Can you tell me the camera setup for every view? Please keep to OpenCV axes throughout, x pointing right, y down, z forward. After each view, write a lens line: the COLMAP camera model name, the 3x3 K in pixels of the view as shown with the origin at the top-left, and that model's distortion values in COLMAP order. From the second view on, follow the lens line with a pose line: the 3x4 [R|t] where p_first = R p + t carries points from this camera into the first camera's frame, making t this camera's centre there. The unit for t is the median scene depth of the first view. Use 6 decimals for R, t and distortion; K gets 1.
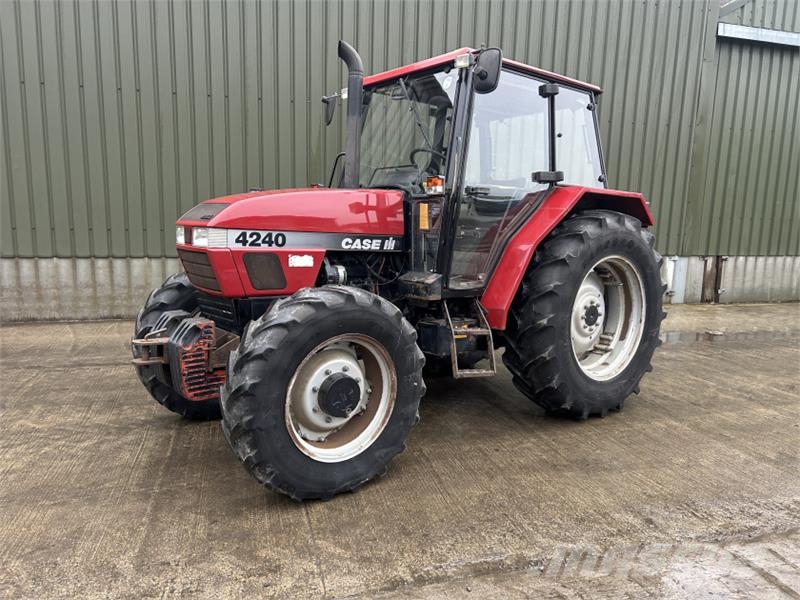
lens RADIAL K [[557.8, 0, 418.5], [0, 557.8, 312.9], [0, 0, 1]] dist [0.072181, -0.043786]
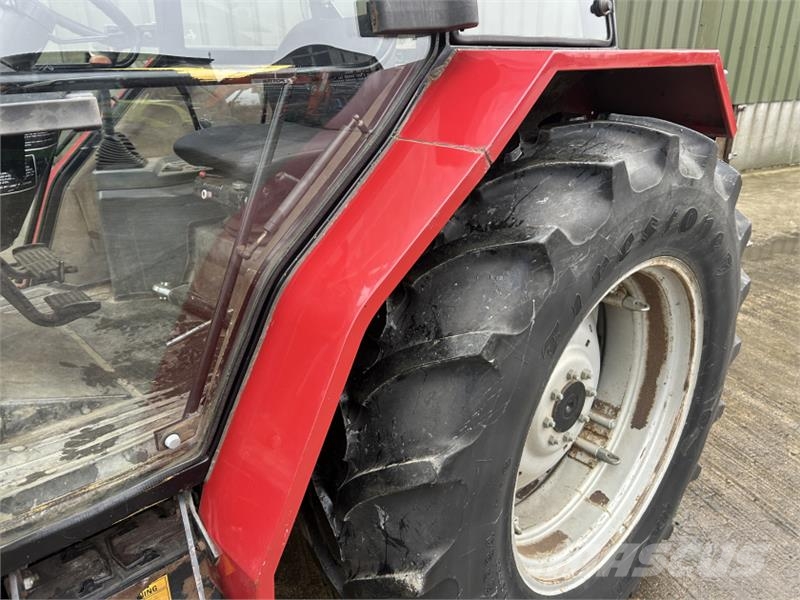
lens RADIAL K [[607.1, 0, 394.9], [0, 607.1, 313.6], [0, 0, 1]] dist [0.063288, -0.058987]
pose [[0.997185, -0.064266, 0.038634, 0.174217], [0.053152, 0.969226, 0.240364, -0.154378], [-0.052892, -0.237634, 0.969914, 0.602215]]
